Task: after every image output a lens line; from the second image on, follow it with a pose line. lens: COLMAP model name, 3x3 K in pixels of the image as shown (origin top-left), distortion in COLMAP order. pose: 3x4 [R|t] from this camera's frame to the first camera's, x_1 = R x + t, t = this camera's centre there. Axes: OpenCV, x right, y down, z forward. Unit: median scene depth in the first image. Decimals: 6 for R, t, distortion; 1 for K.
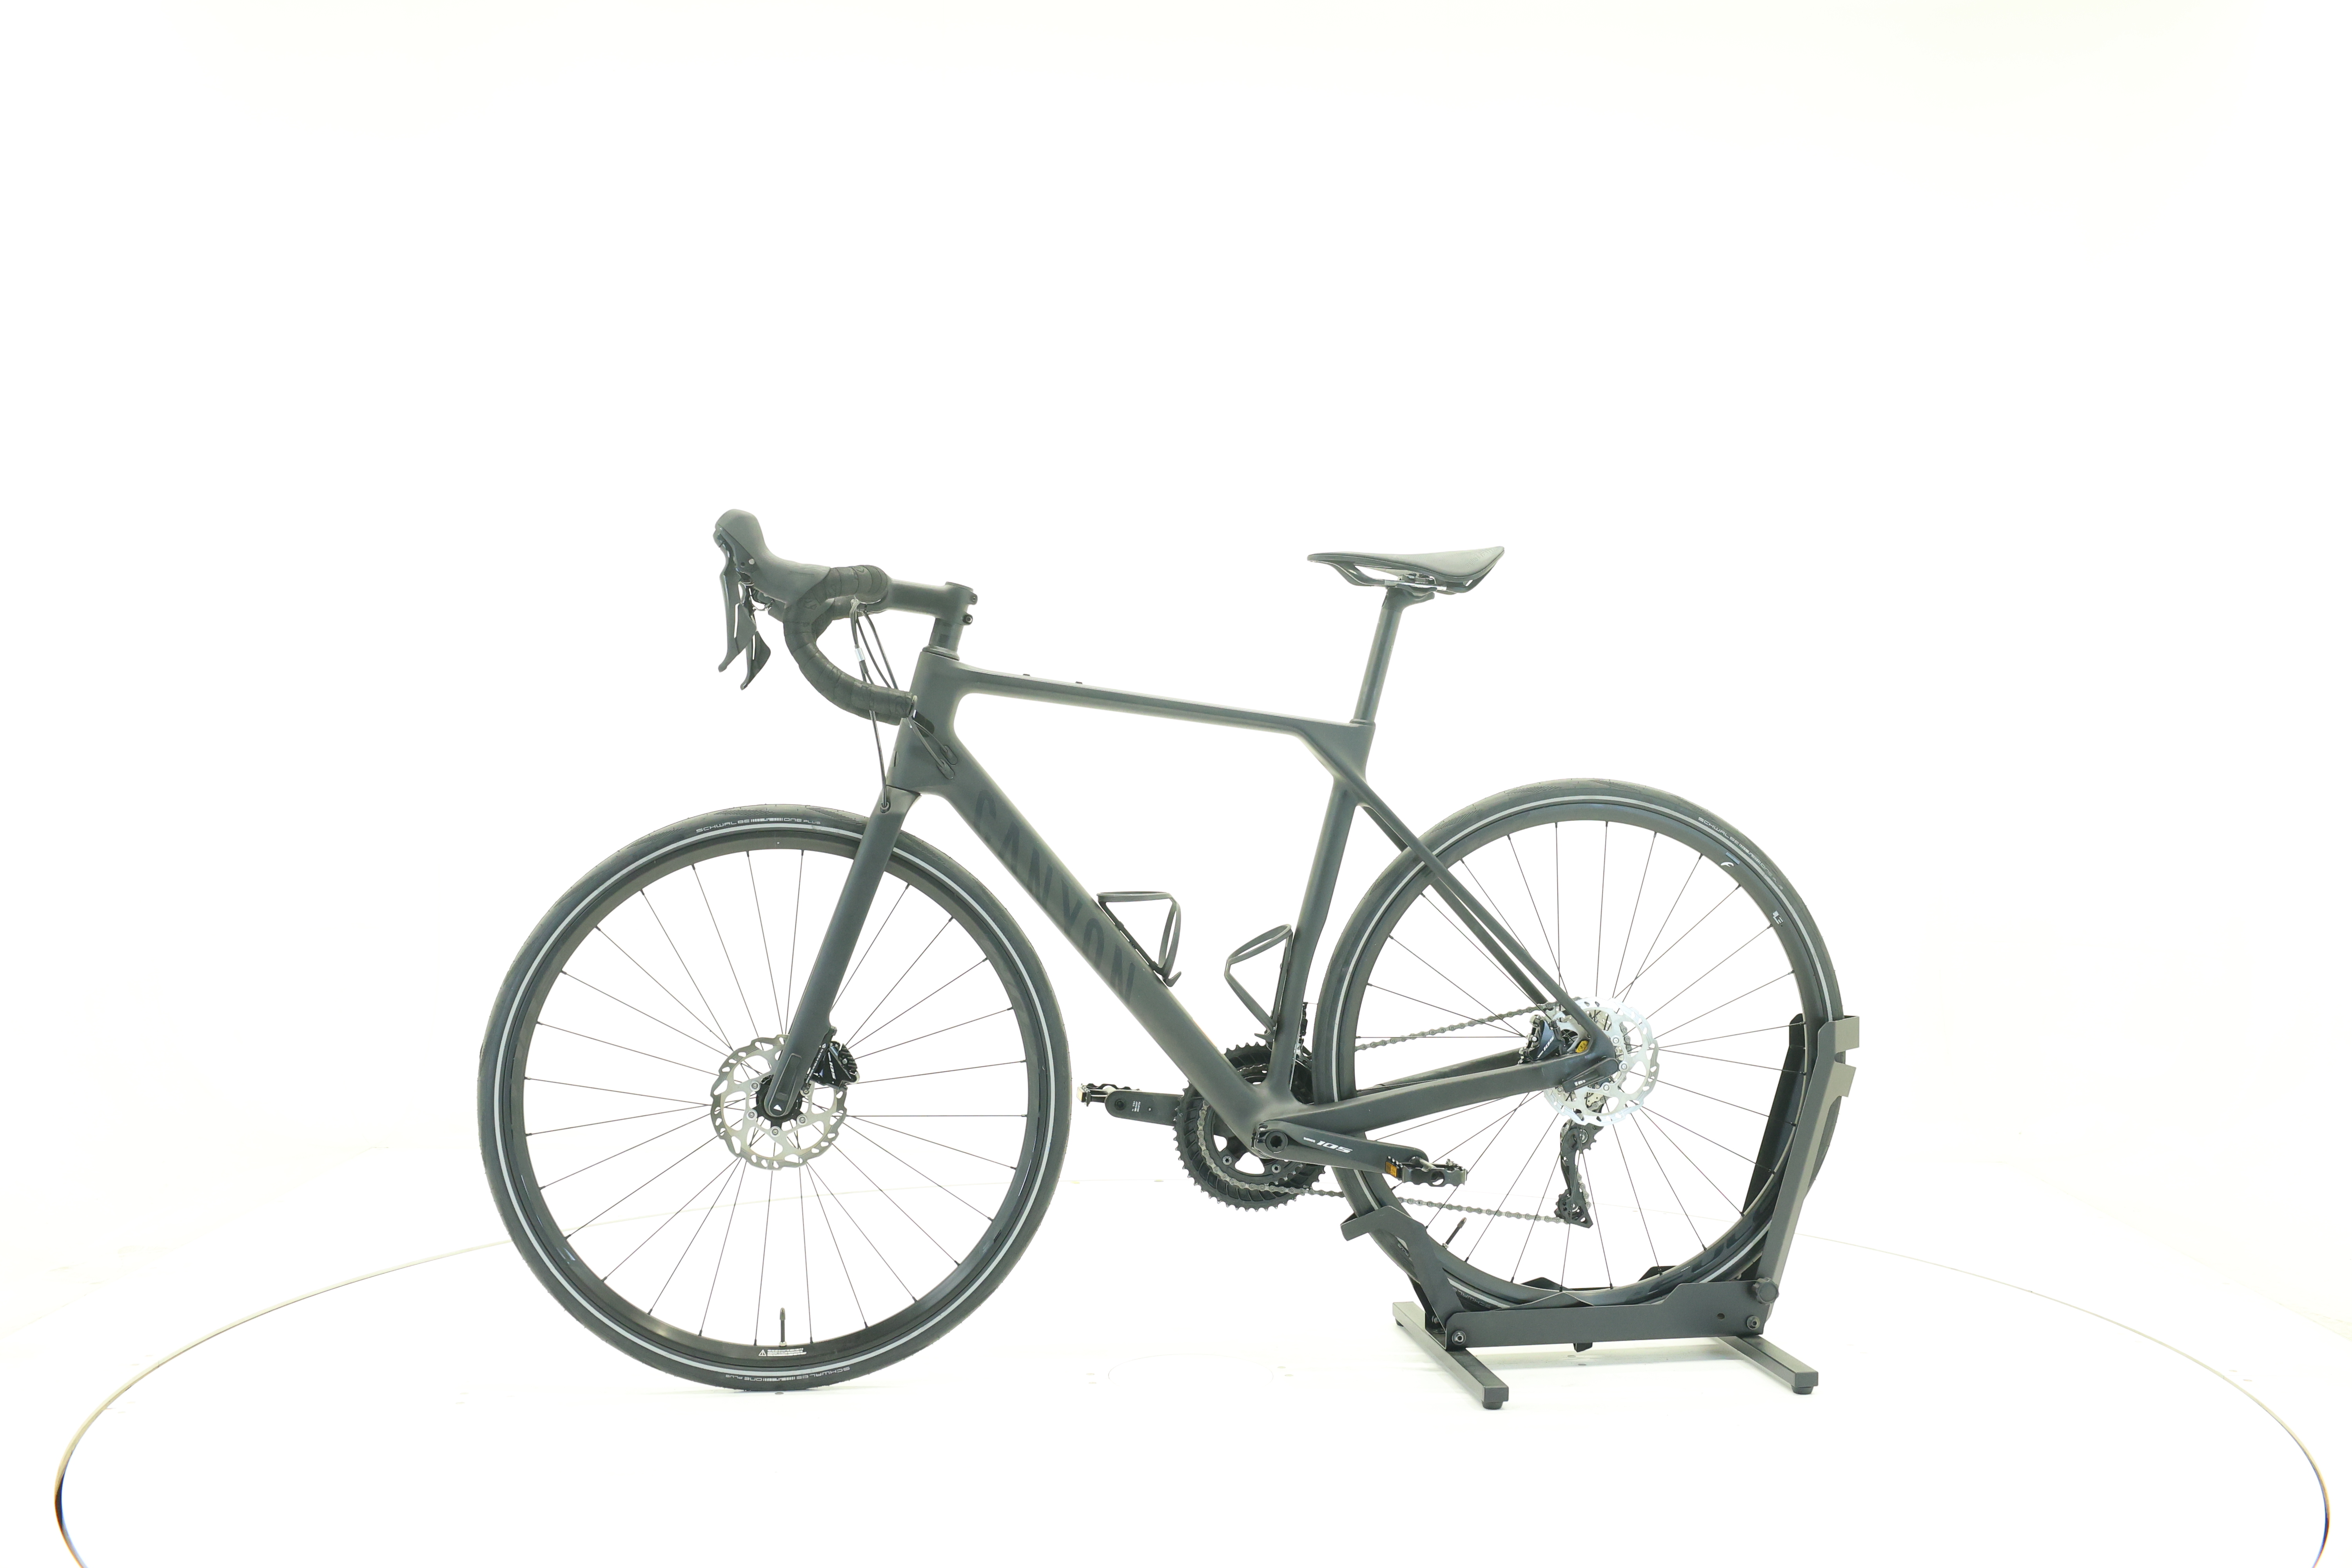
lens RADIAL K [[2511.6, 0, 1178.4], [0, 2511.6, 794.6], [0, 0, 1]] dist [-0.000064, 0.000000]
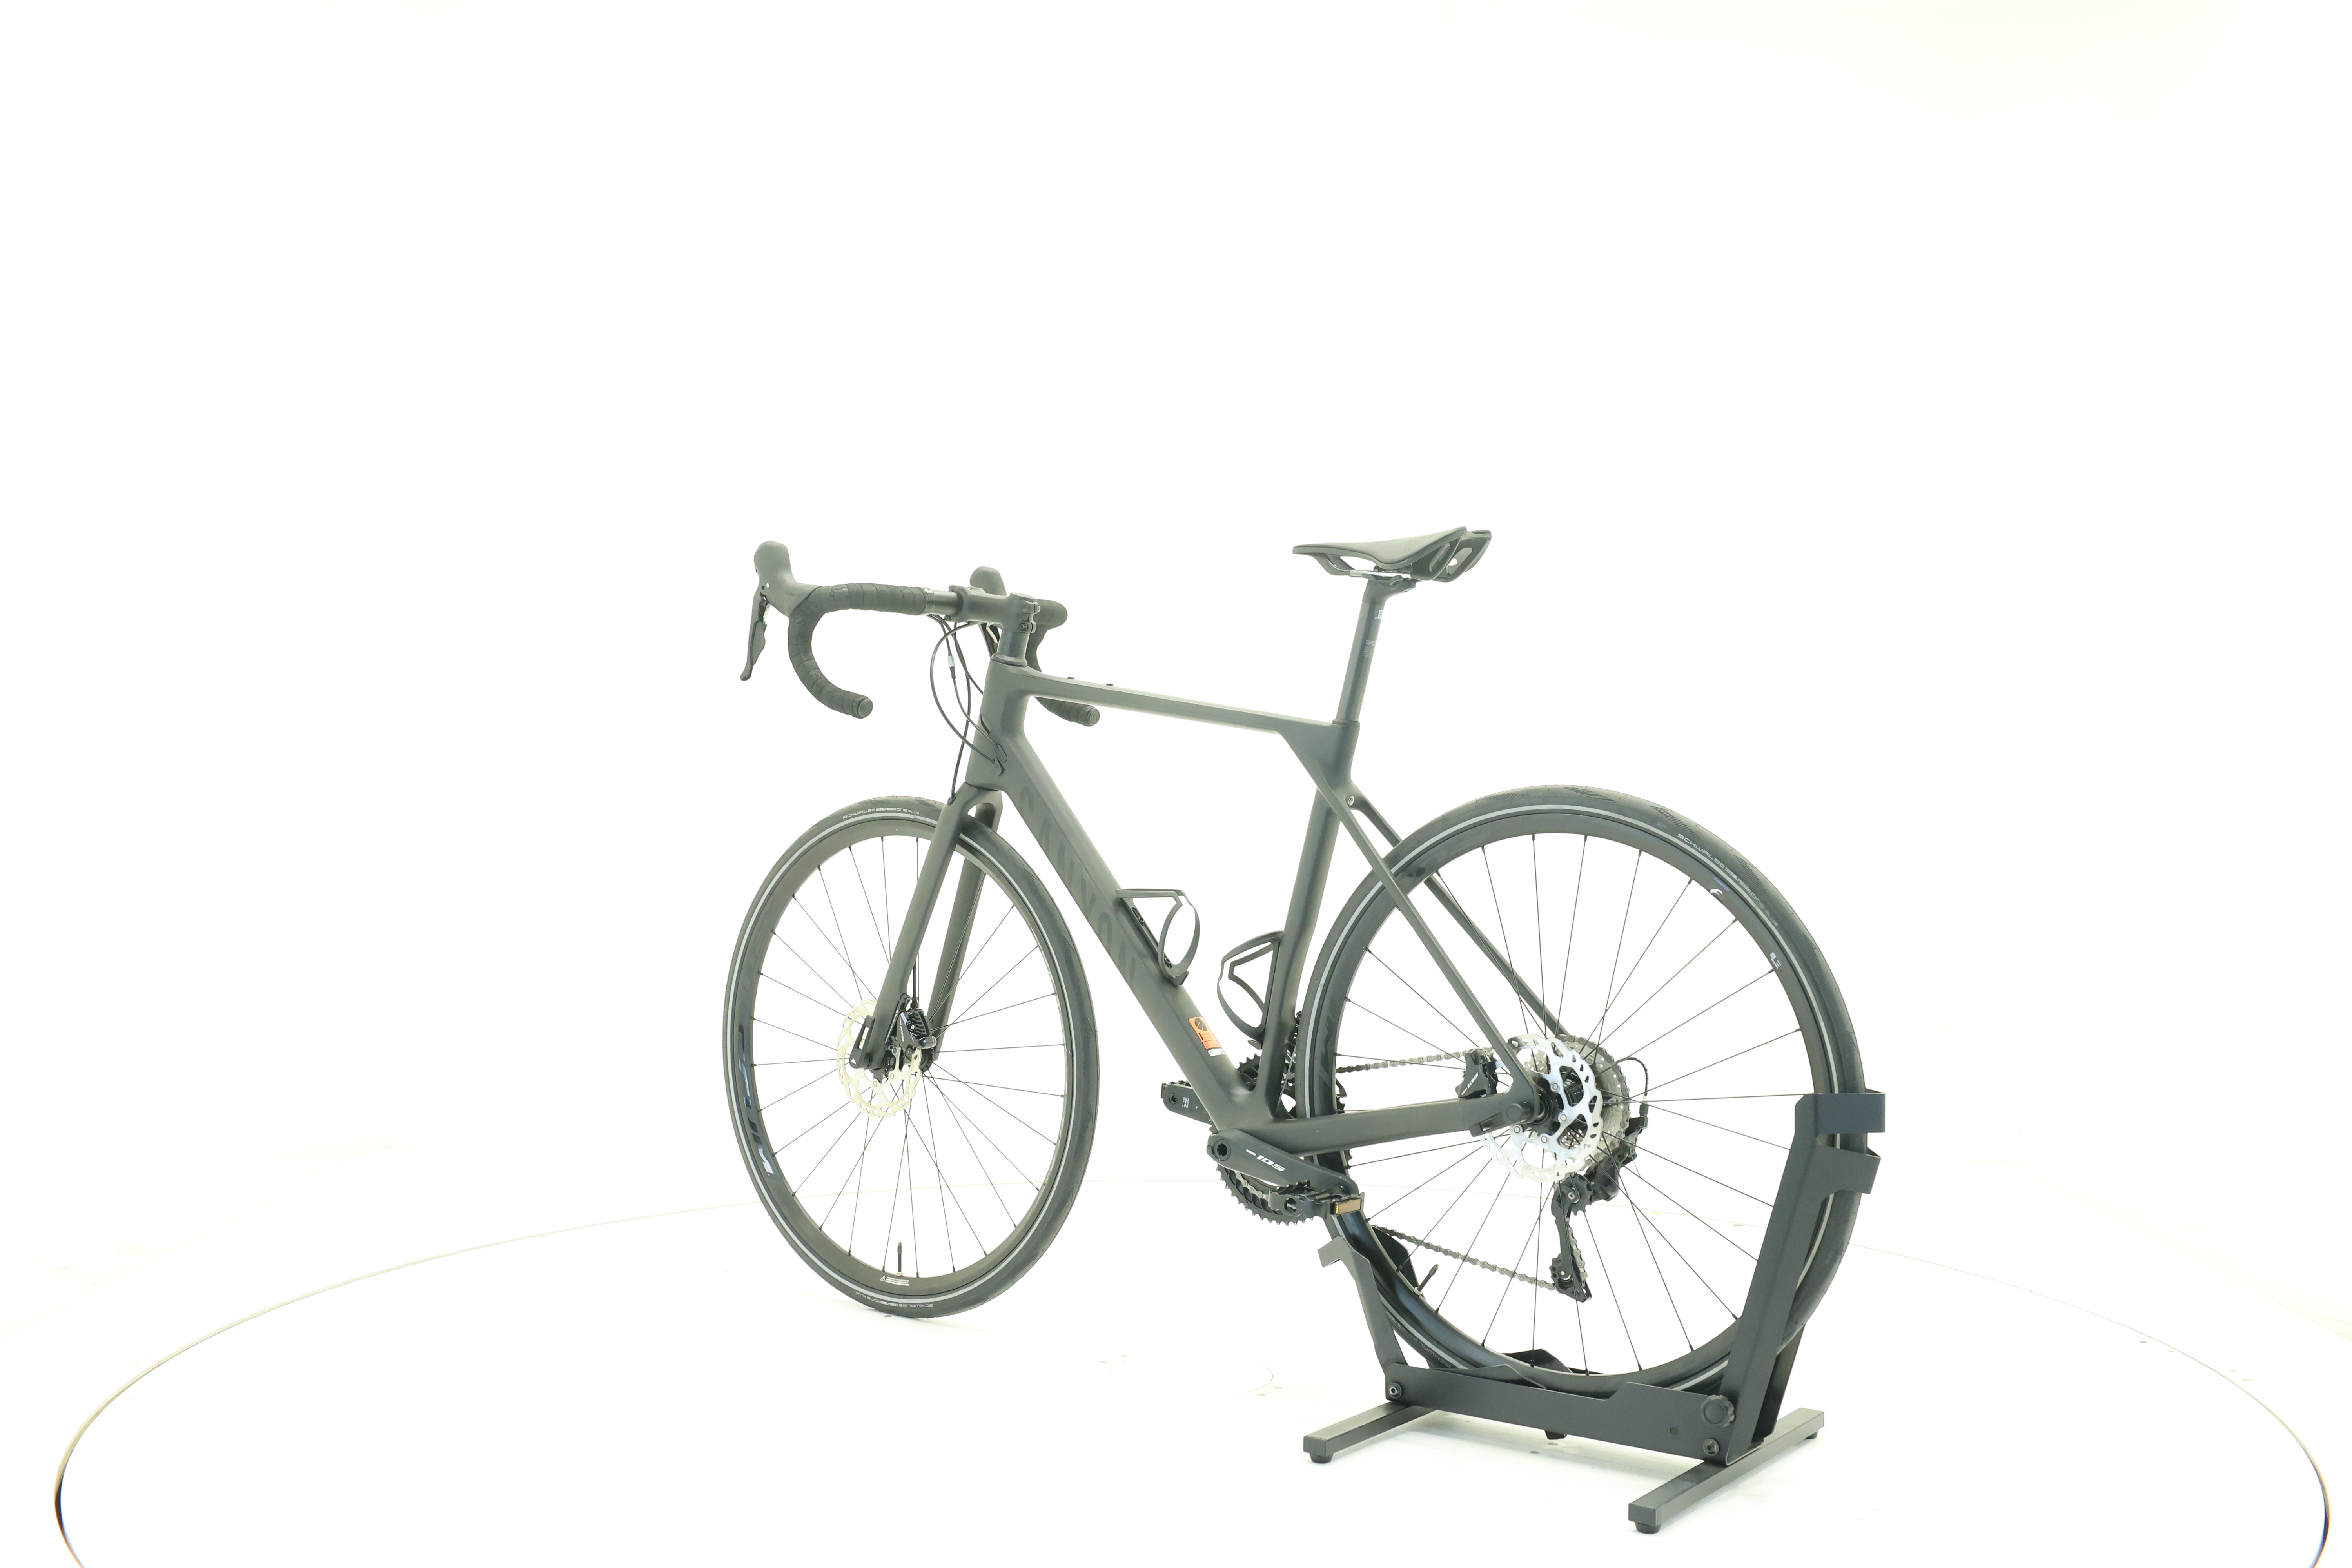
lens RADIAL K [[2511.6, 0, 1172.5], [0, 2511.6, 775.1], [0, 0, 1]] dist [-0.000064, 0.000000]
pose [[0.673258, 0.015910, -0.739237, 0.725787], [-0.012128, 0.999872, 0.010474, -0.017552], [0.739308, 0.001913, 0.673364, 0.318532]]
